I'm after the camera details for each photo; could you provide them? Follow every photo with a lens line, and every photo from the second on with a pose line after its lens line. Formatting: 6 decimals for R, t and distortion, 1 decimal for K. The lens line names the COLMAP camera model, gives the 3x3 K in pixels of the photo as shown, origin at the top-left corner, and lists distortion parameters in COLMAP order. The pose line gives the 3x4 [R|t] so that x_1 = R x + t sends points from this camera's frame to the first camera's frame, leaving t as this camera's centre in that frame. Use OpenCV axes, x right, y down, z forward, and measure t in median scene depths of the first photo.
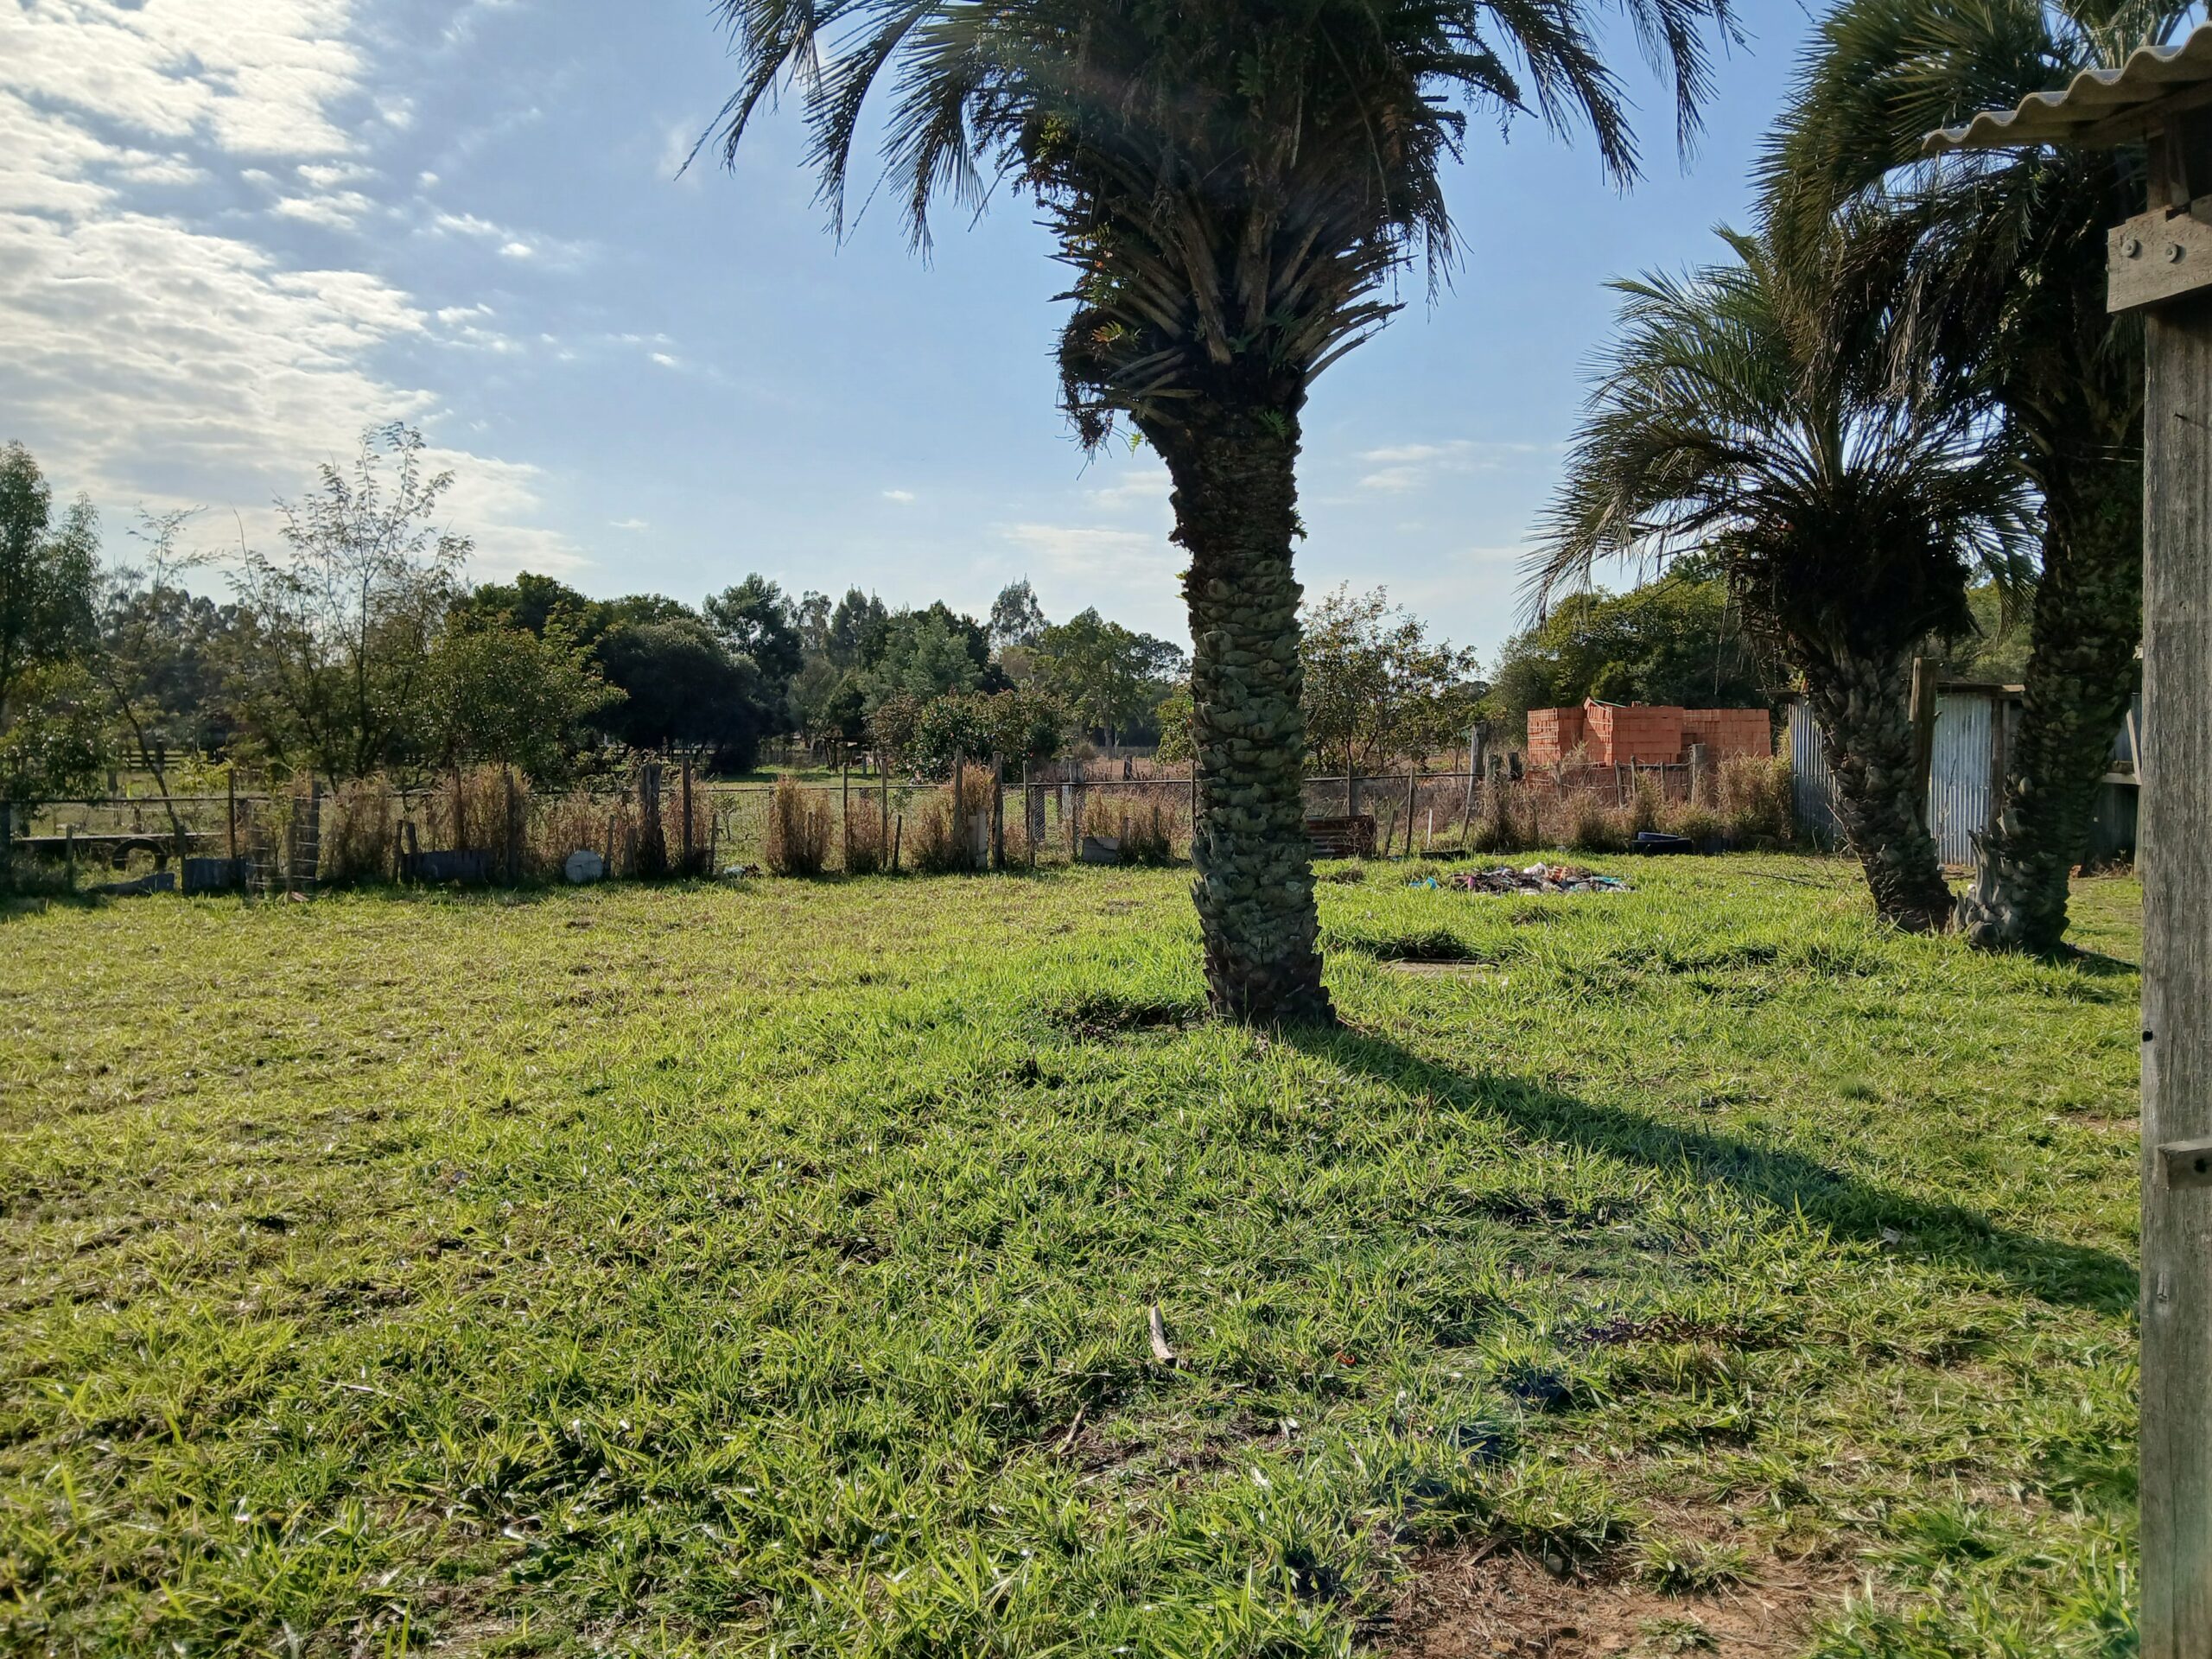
lens RADIAL K [[1811.4, 0, 1106.0], [0, 1811.4, 829.5], [0, 0, 1]] dist [-0.010274, -0.014688]
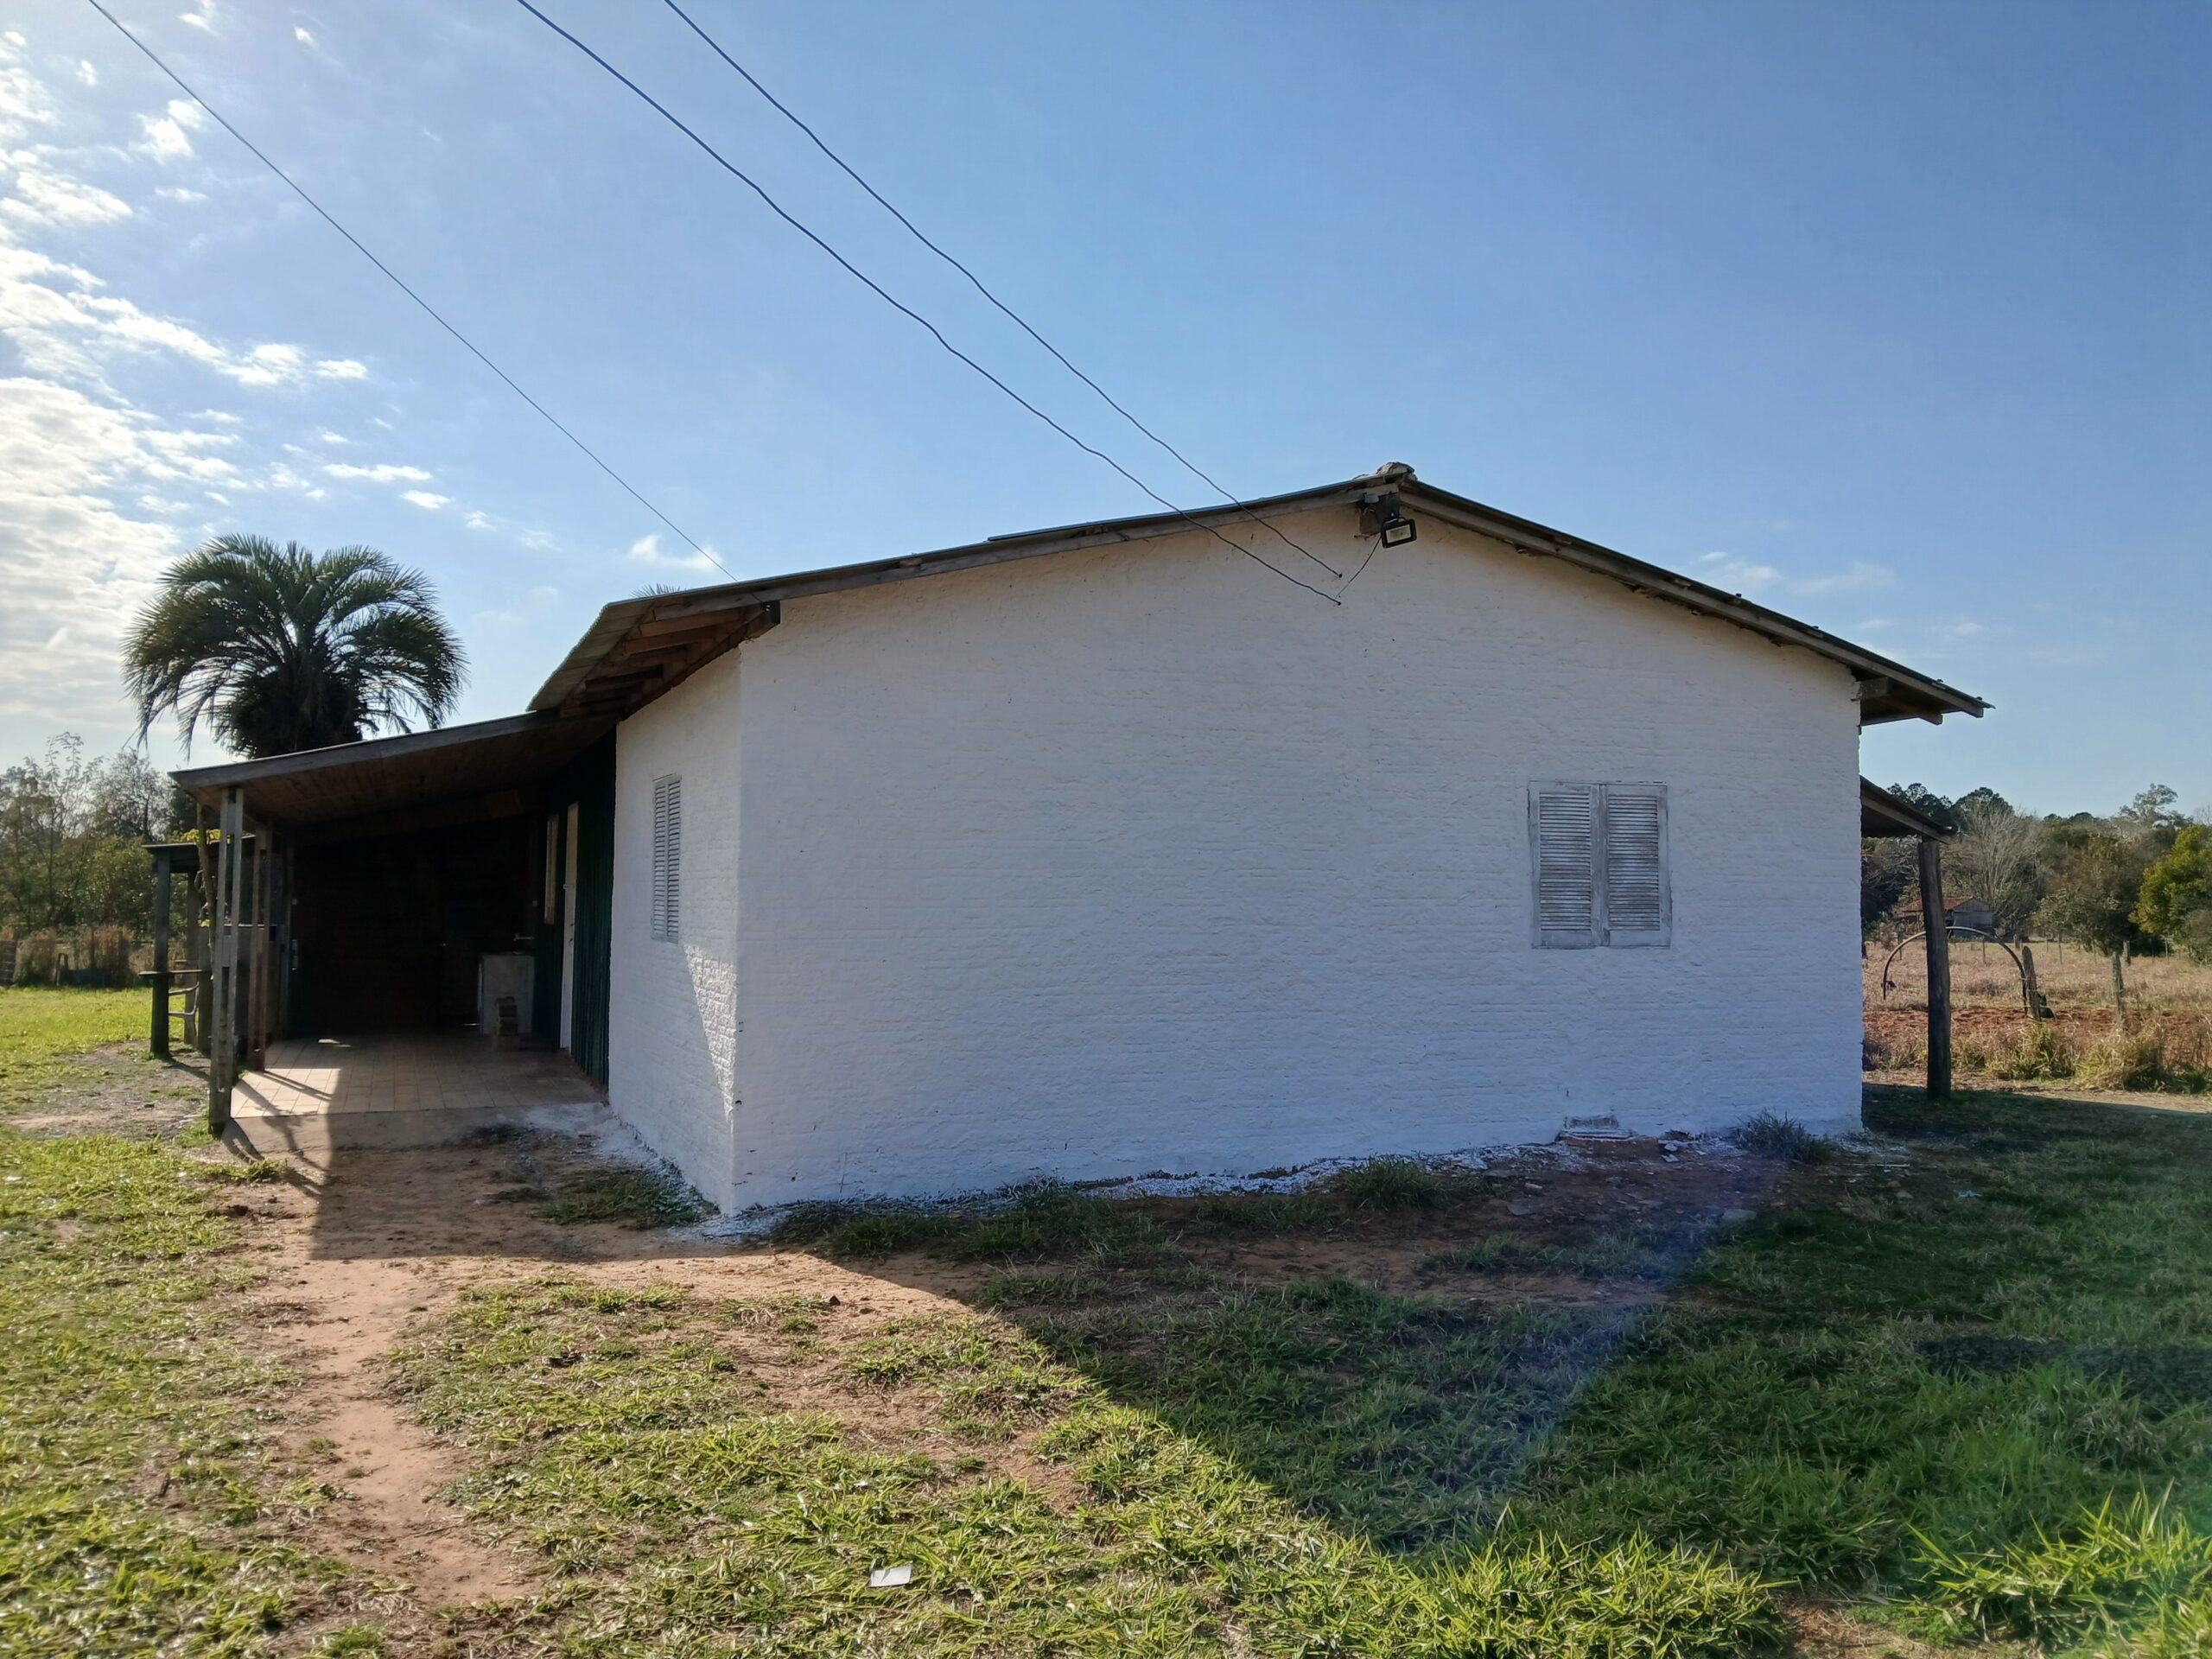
lens RADIAL K [[1820.5, 0, 1106.0], [0, 1820.5, 829.5], [0, 0, 1]] dist [0.023457, 0.000177]
pose [[0.995150, 0.011526, 0.097691, 0.062910], [-0.003201, 0.996380, -0.084950, 0.003076], [-0.098316, 0.084225, 0.991585, -0.127340]]
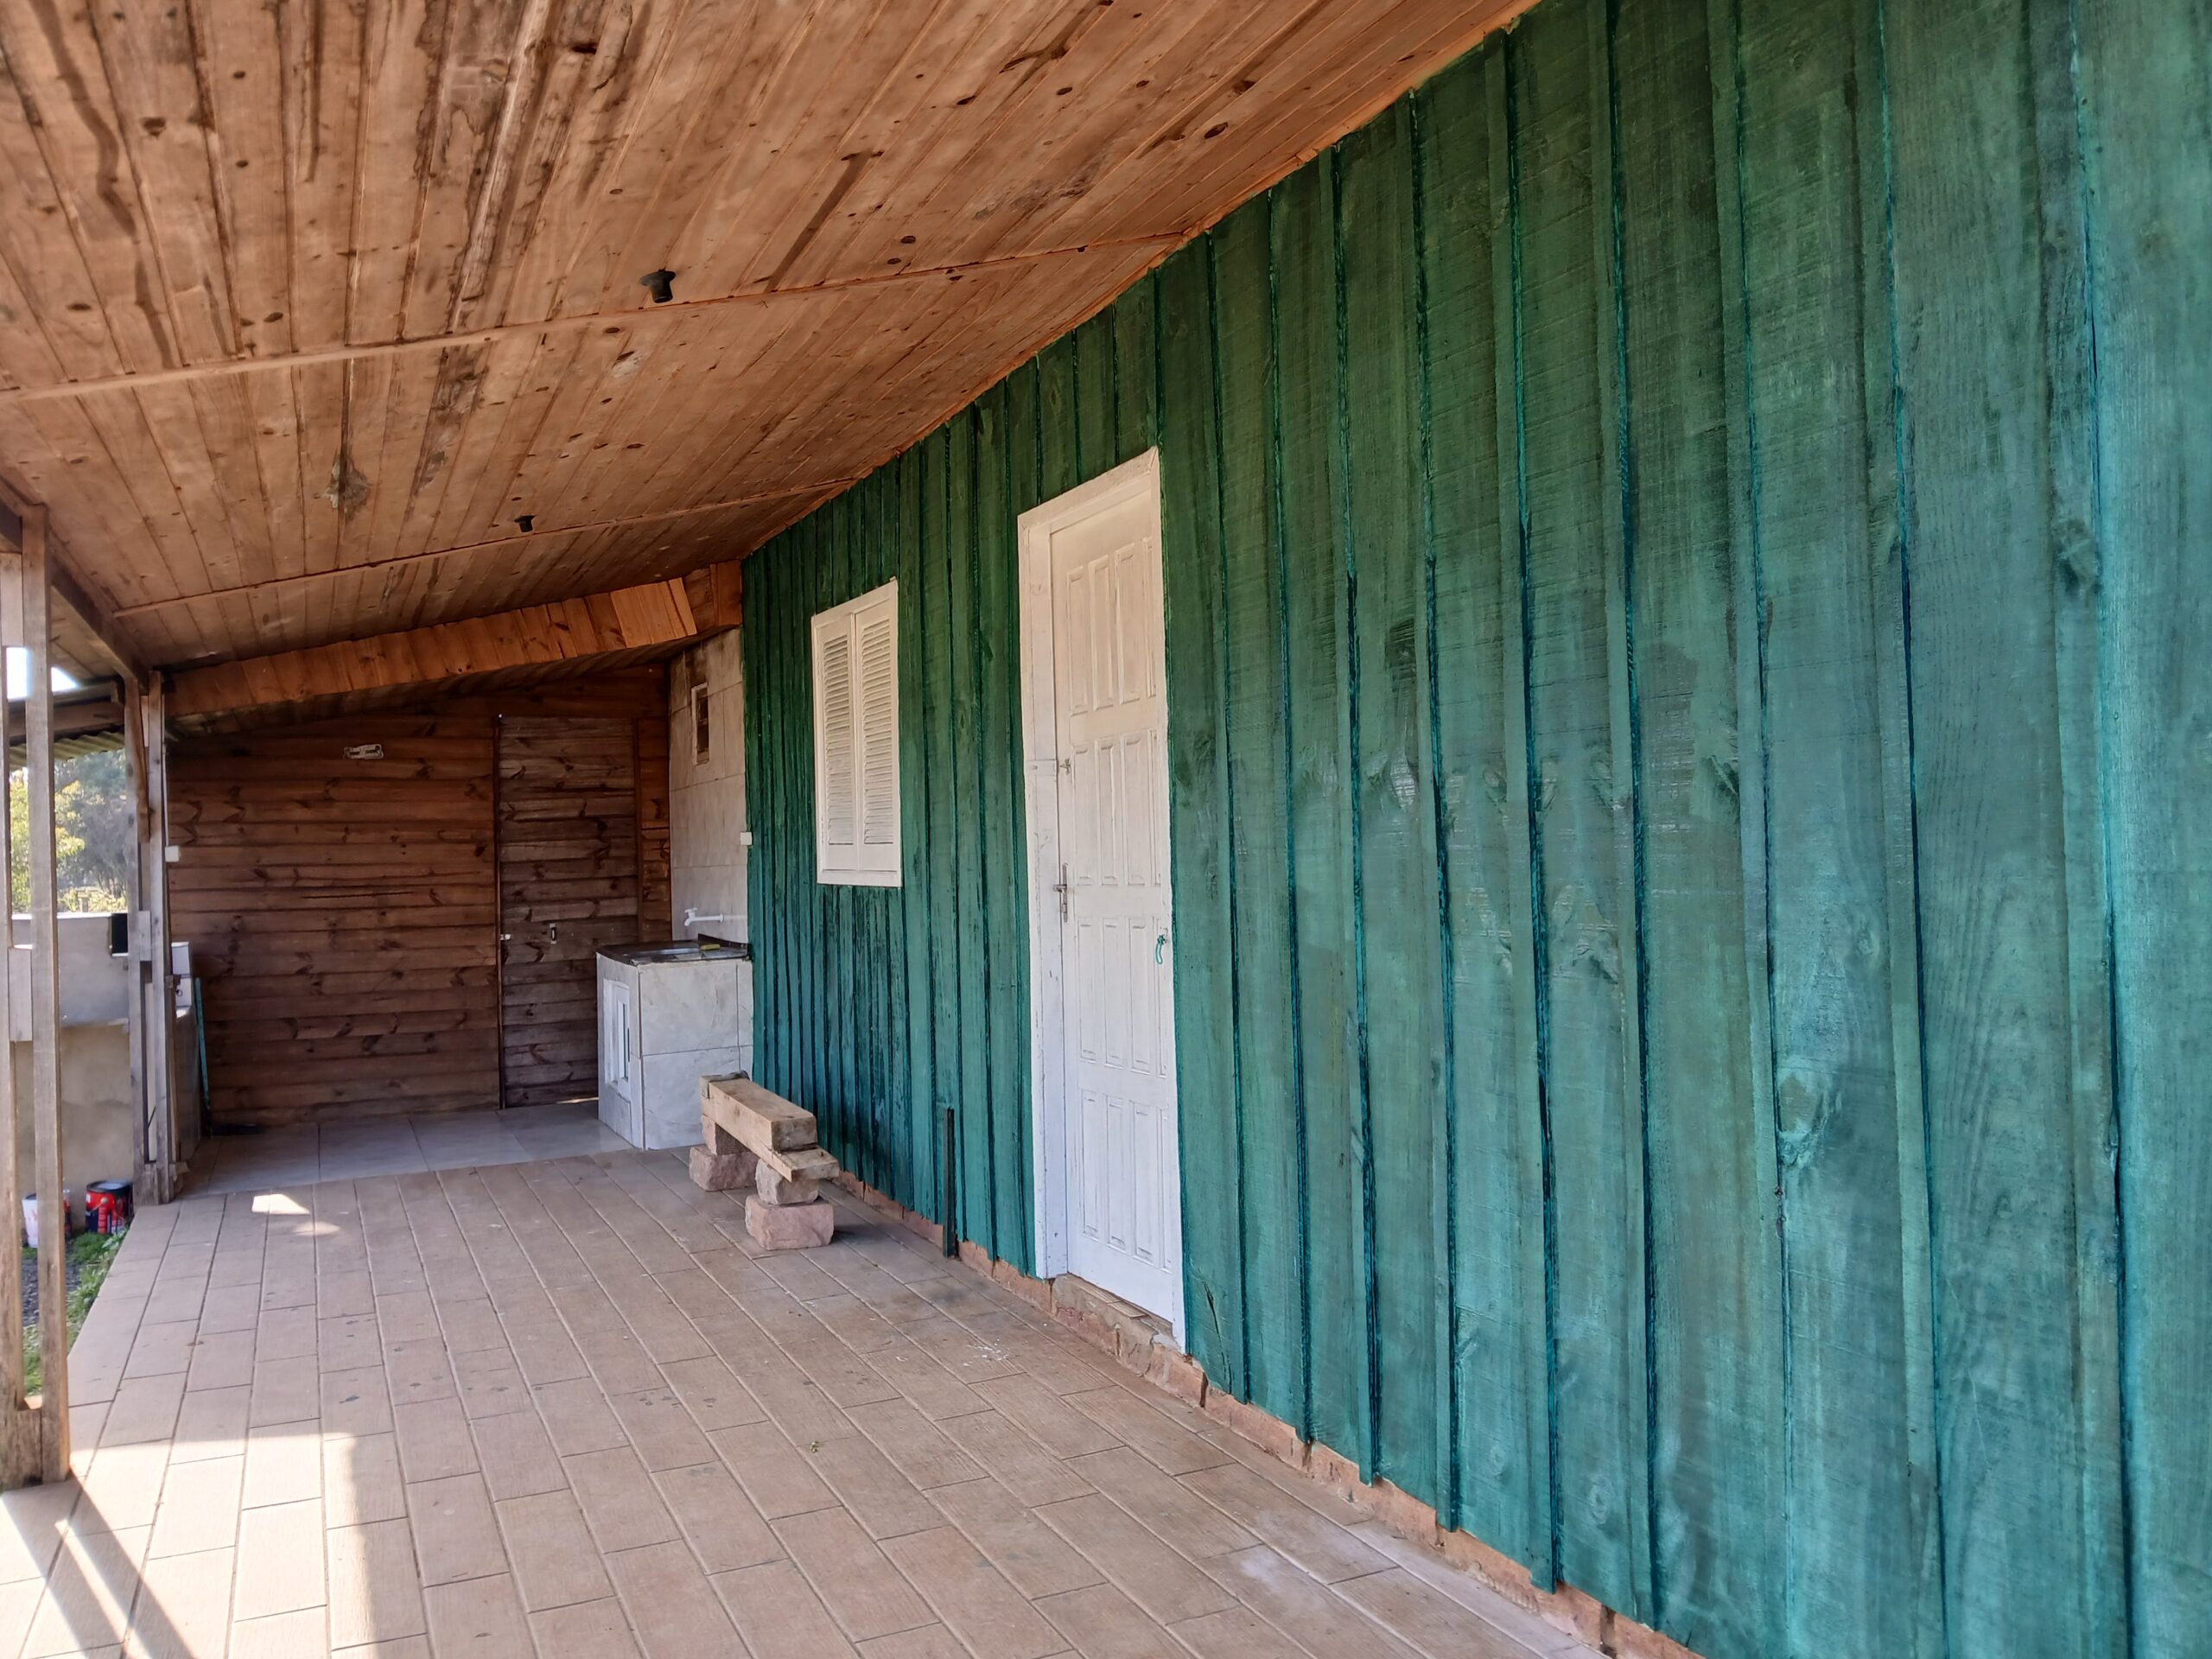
lens RADIAL K [[1811.4, 0, 1106.0], [0, 1811.4, 829.5], [0, 0, 1]] dist [-0.010274, -0.014688]
pose [[0.988722, -0.018104, 0.148666, 0.037346], [0.026696, 0.998074, -0.056002, 0.000295], [-0.147366, 0.059339, 0.987300, -0.048203]]
